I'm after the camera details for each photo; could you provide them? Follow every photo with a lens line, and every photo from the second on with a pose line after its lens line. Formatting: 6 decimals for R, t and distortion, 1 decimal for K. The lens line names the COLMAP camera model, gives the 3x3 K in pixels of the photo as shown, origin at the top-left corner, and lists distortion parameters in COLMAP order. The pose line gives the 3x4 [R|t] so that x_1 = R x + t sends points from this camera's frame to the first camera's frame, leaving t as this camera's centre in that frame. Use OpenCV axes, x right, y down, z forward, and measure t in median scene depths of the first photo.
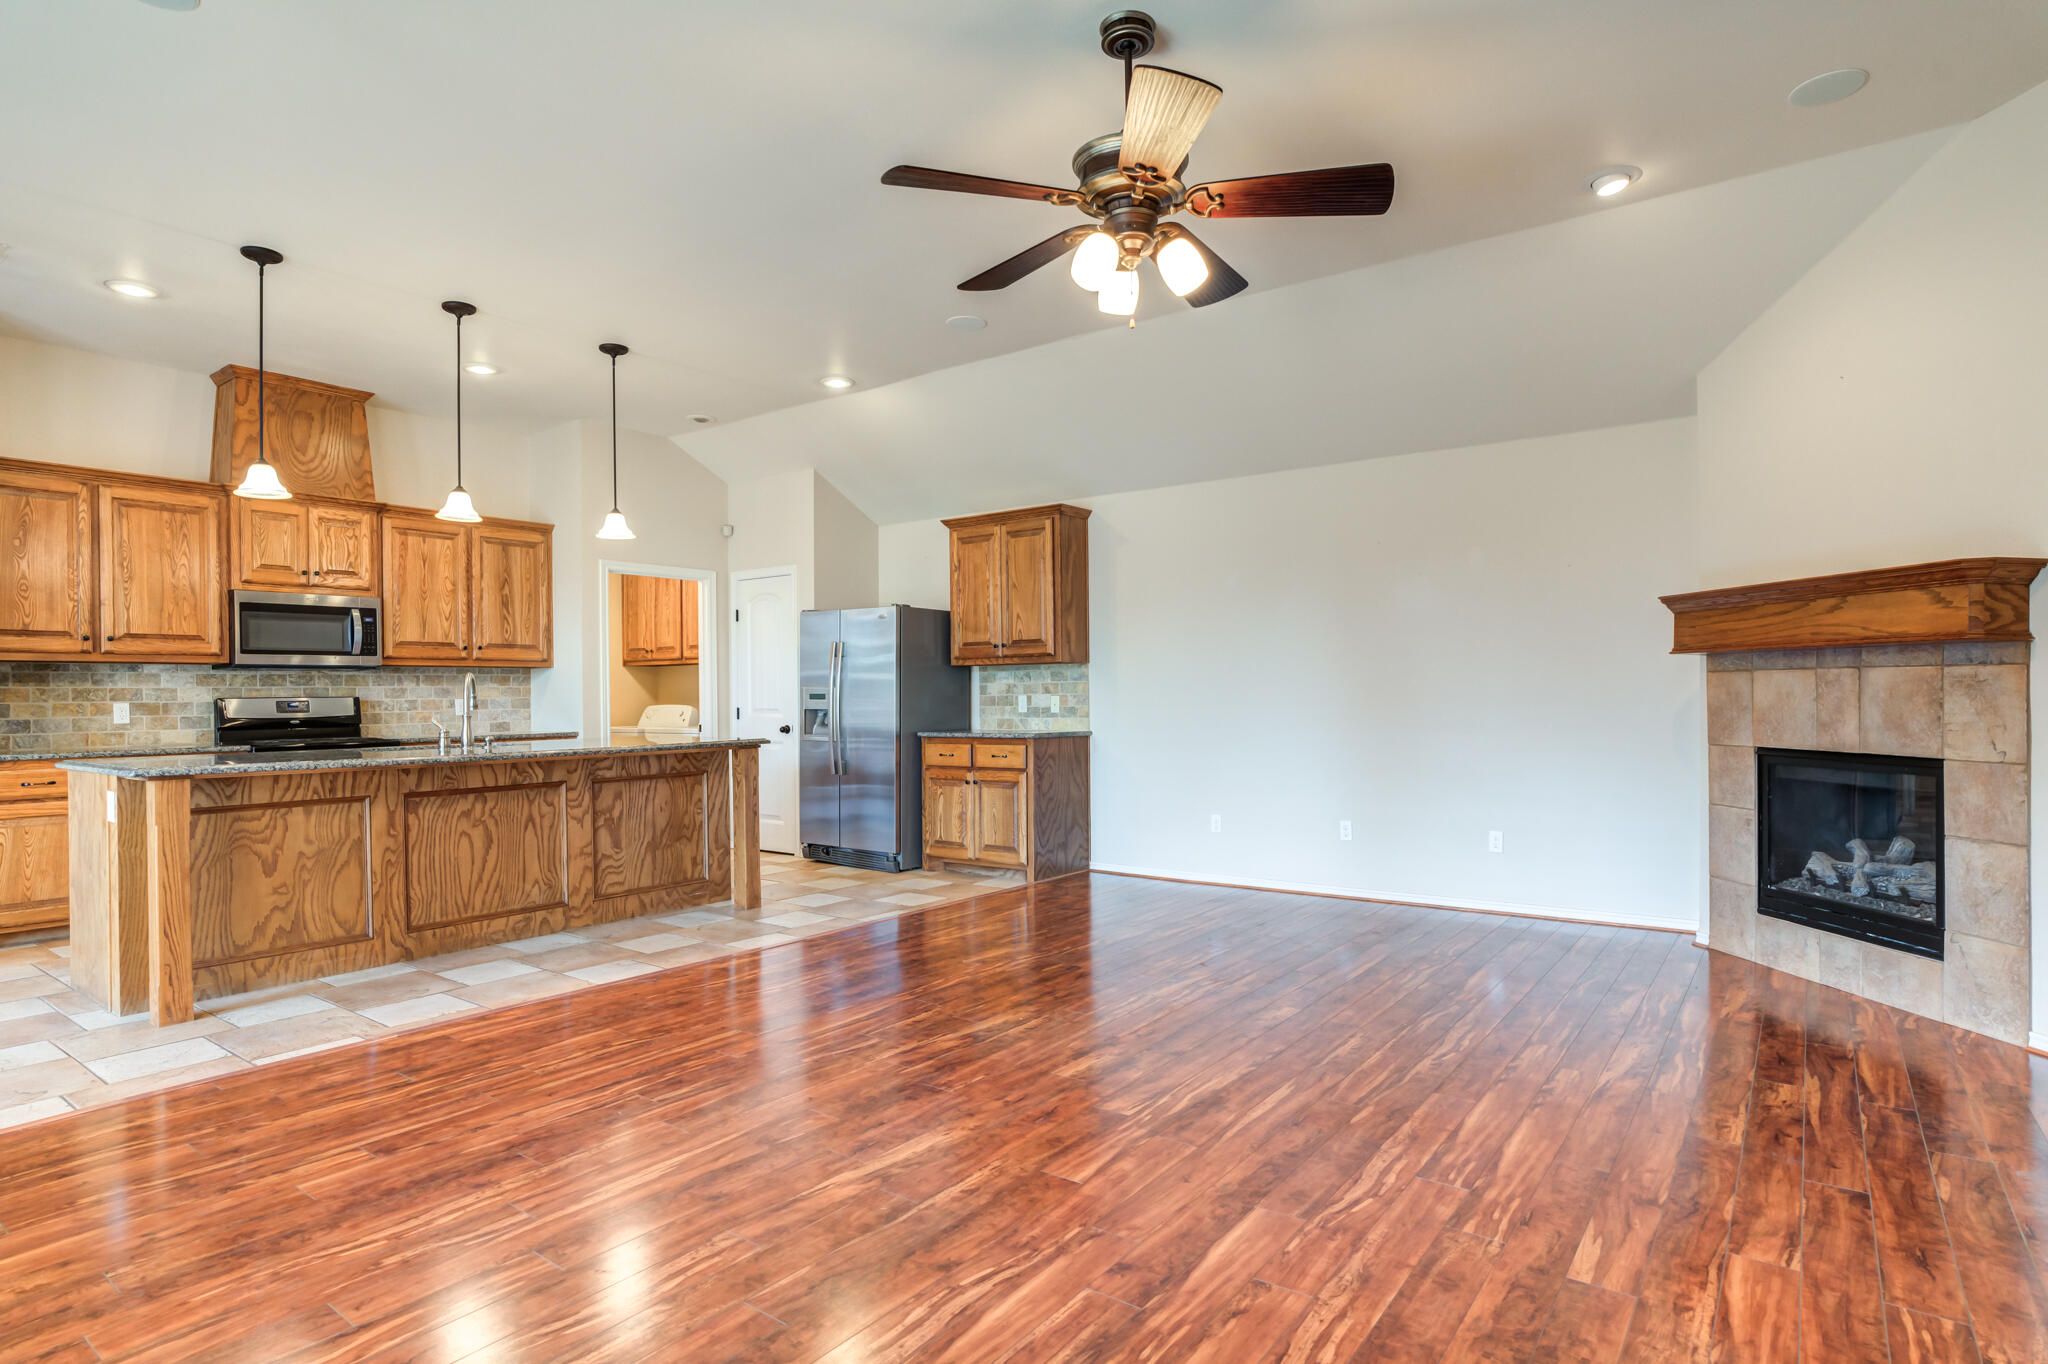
lens RADIAL K [[1078.3, 0, 1035.4], [0, 1078.3, 700.7], [0, 0, 1]] dist [-0.049278, 0.026642]
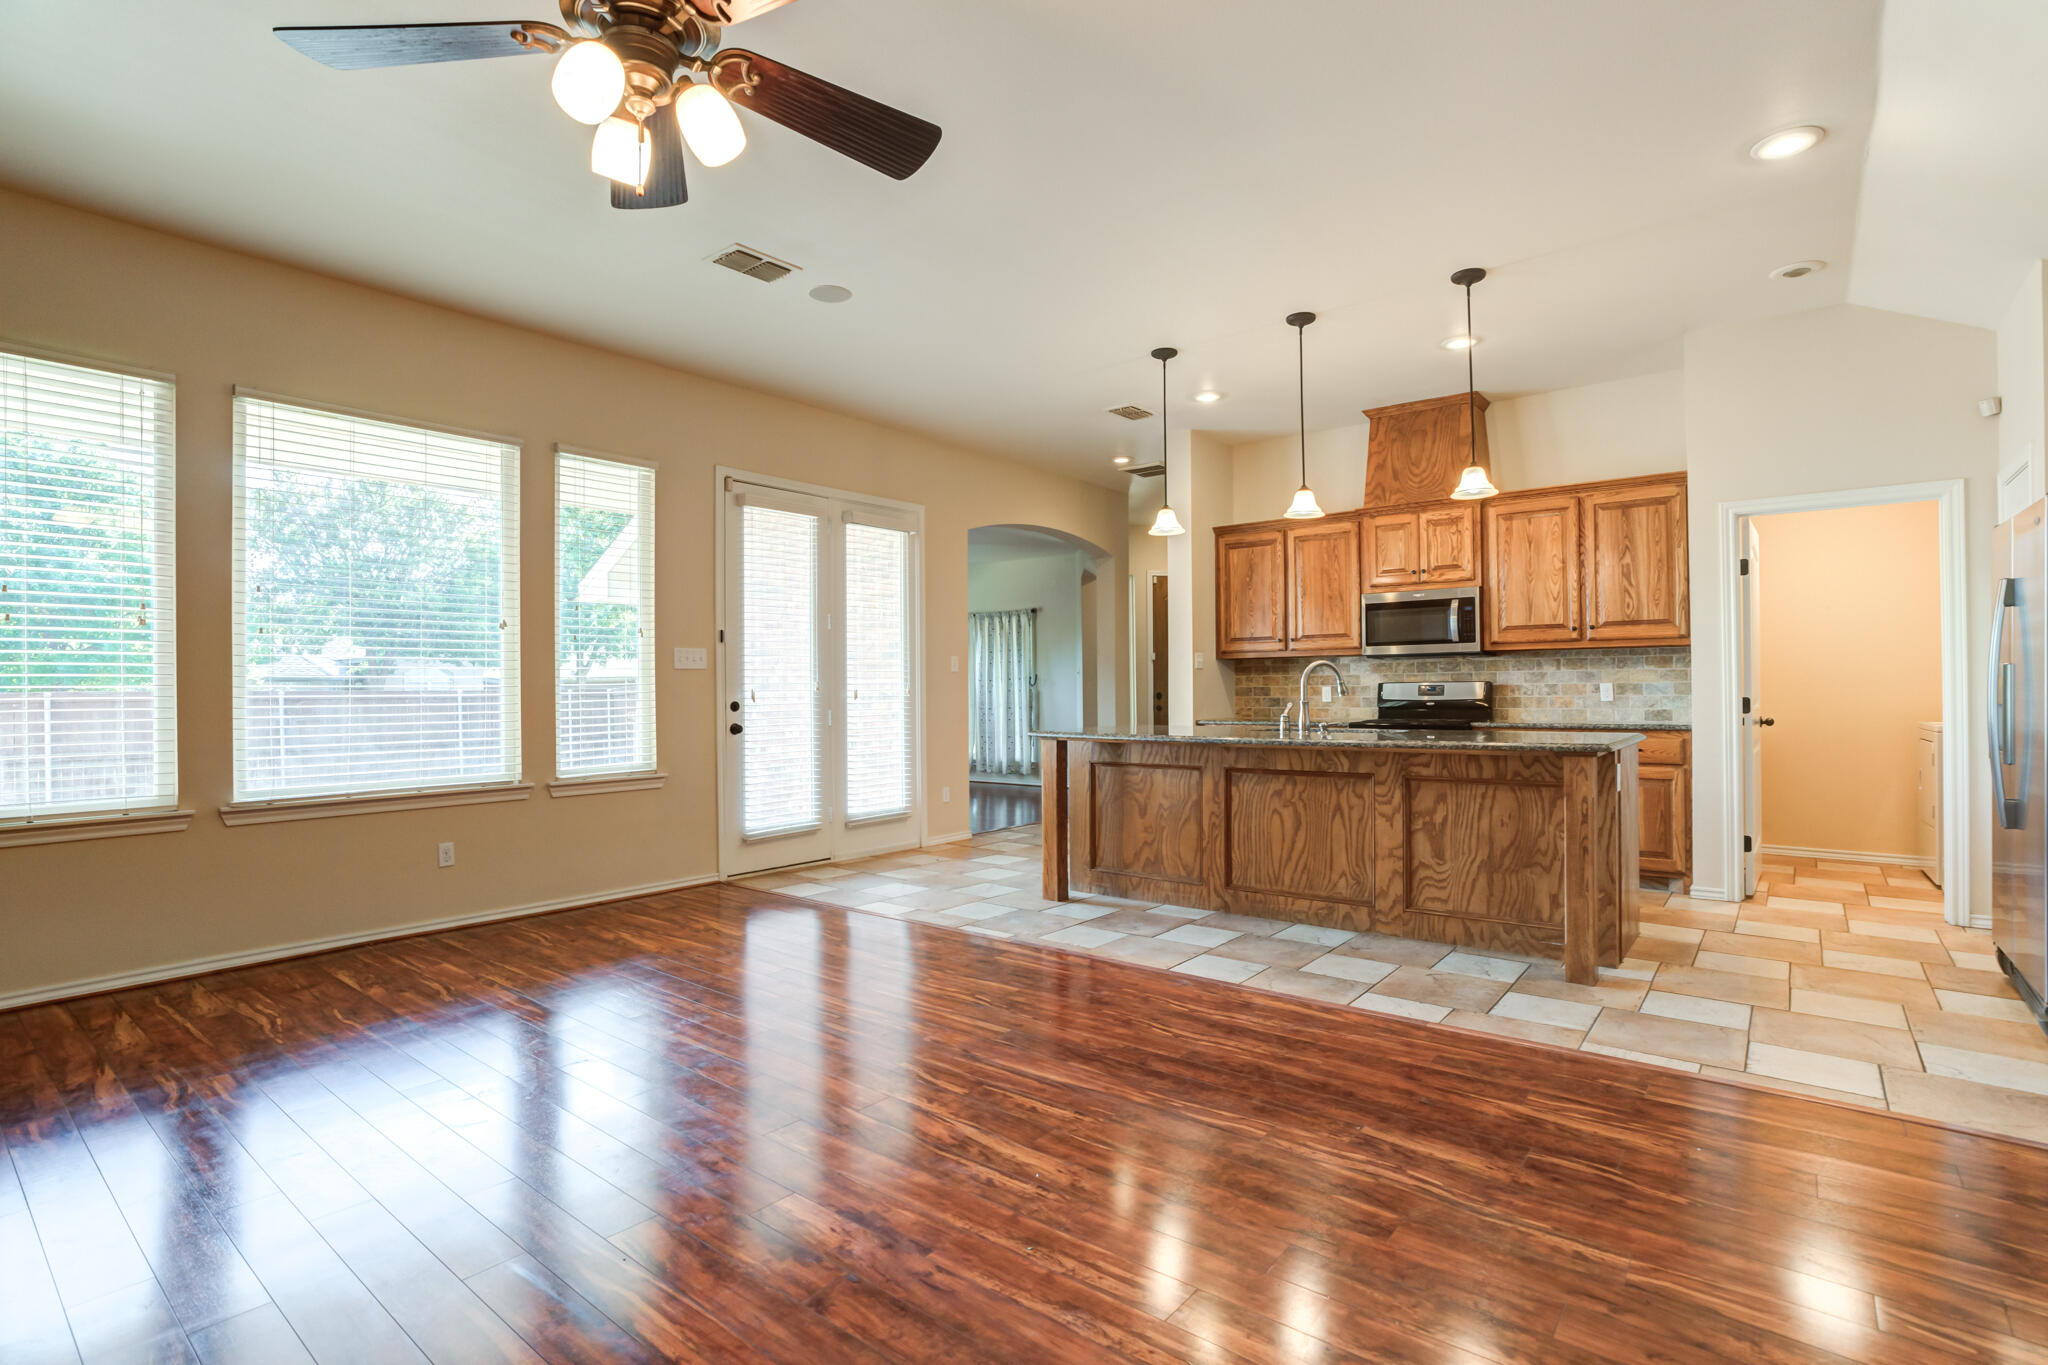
lens RADIAL K [[975.6, 0, 1031.6], [0, 975.6, 683.7], [0, 0, 1]] dist [-0.059511, 0.027119]
pose [[-0.041189, 0.004220, -0.999142, 0.411109], [0.003374, 0.999986, 0.004085, -0.008244], [0.999146, -0.003203, -0.041202, 0.722290]]
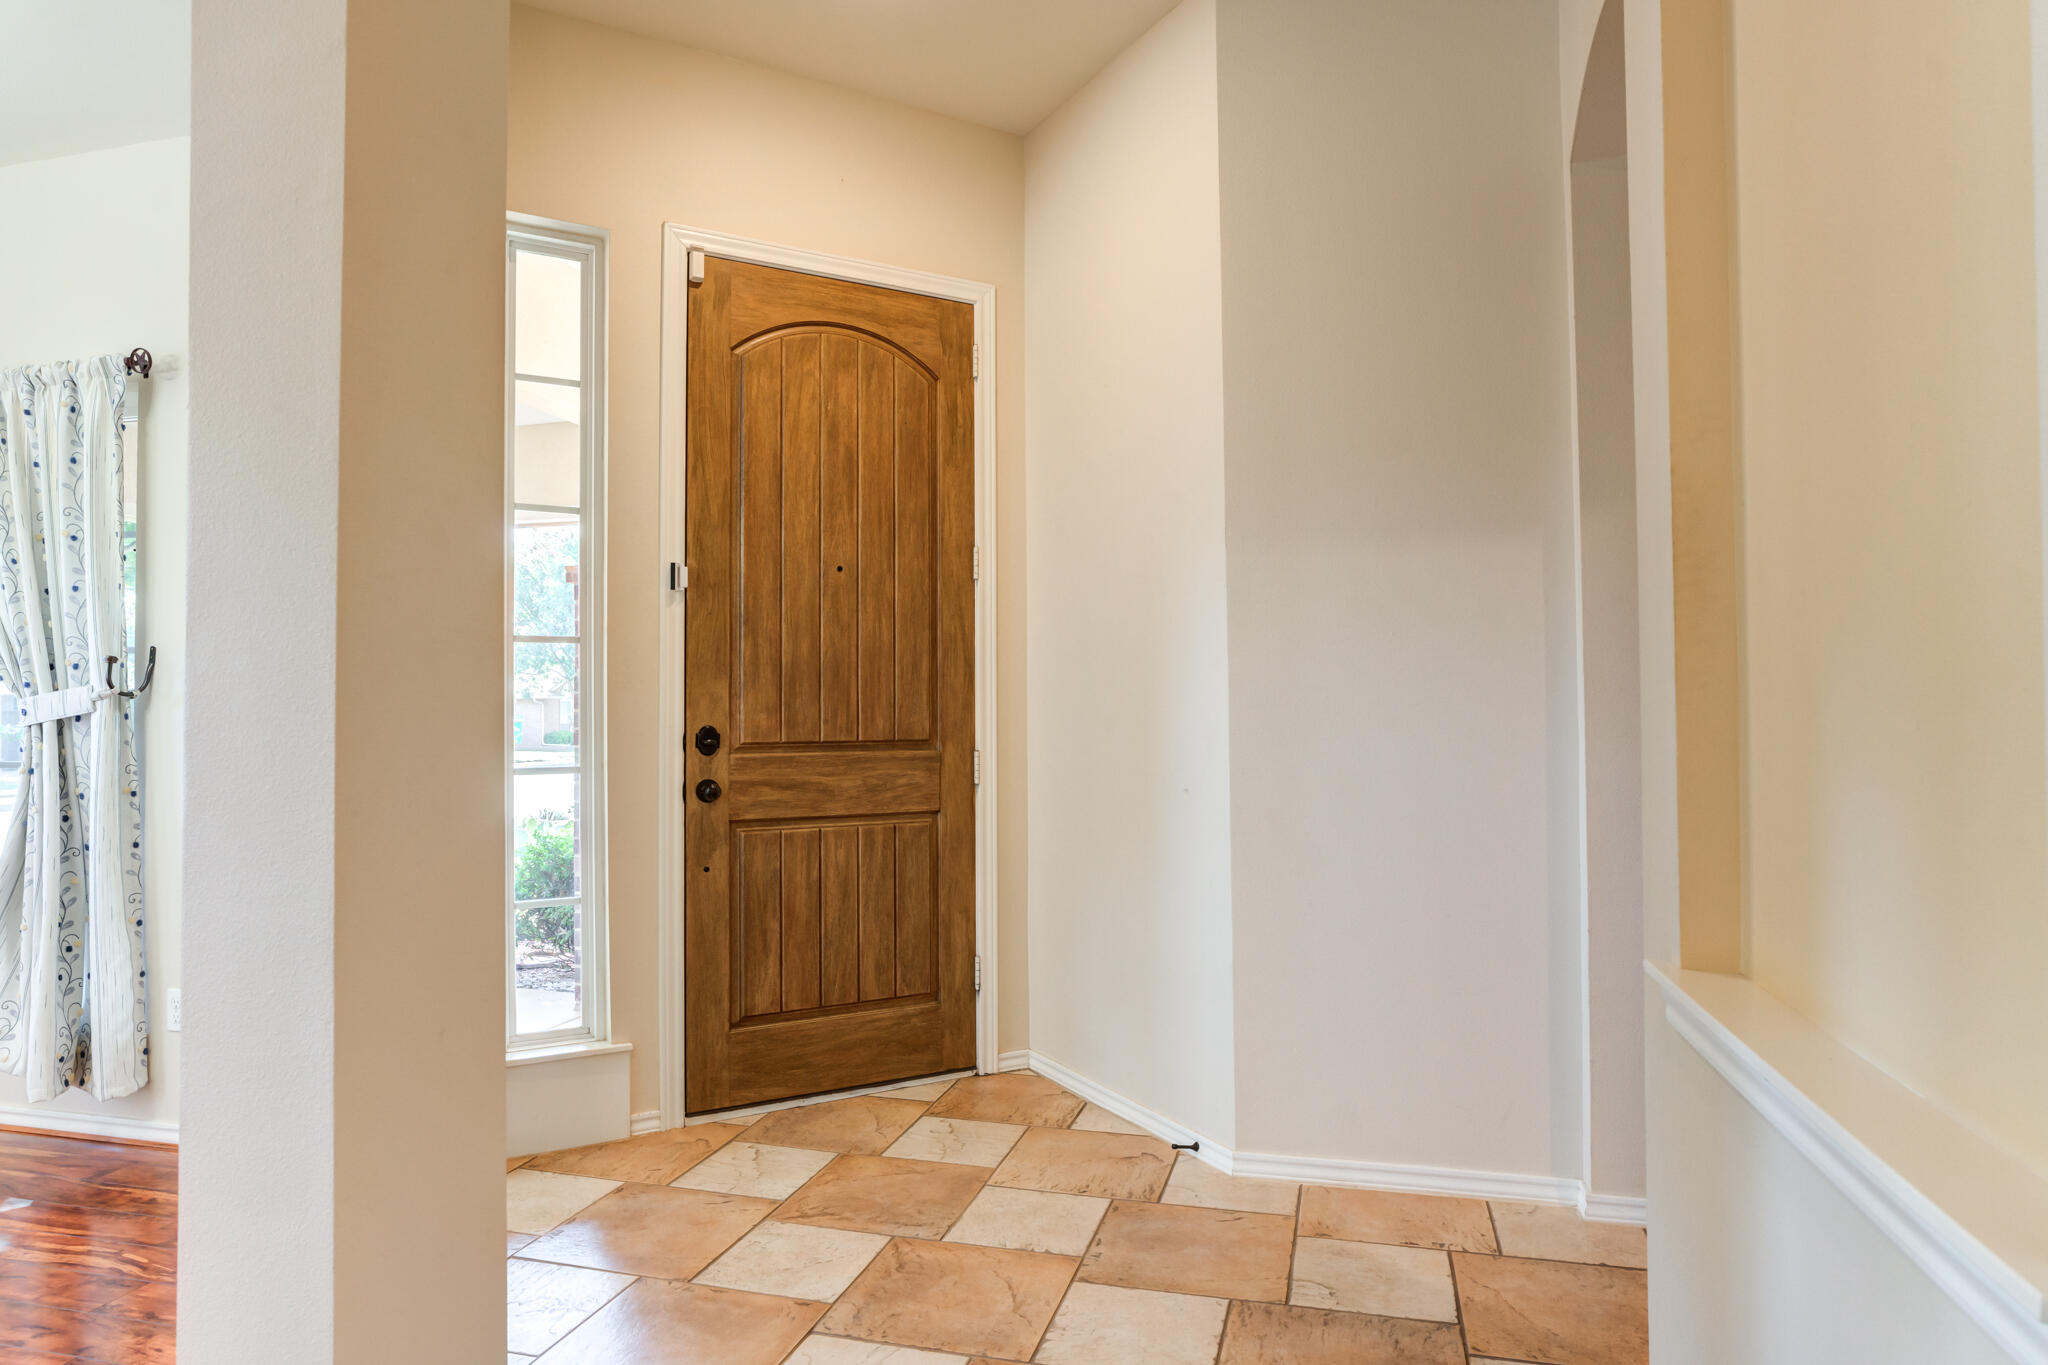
lens RADIAL K [[1209.5, 0, 1030.9], [0, 1209.5, 684.2], [0, 0, 1]] dist [-0.046305, 0.037120]
pose [[0.362771, -0.018529, -0.931694, -1.040969], [-0.002062, 0.999784, -0.020686, 0.010674], [0.931876, 0.009425, 0.362655, 0.838534]]
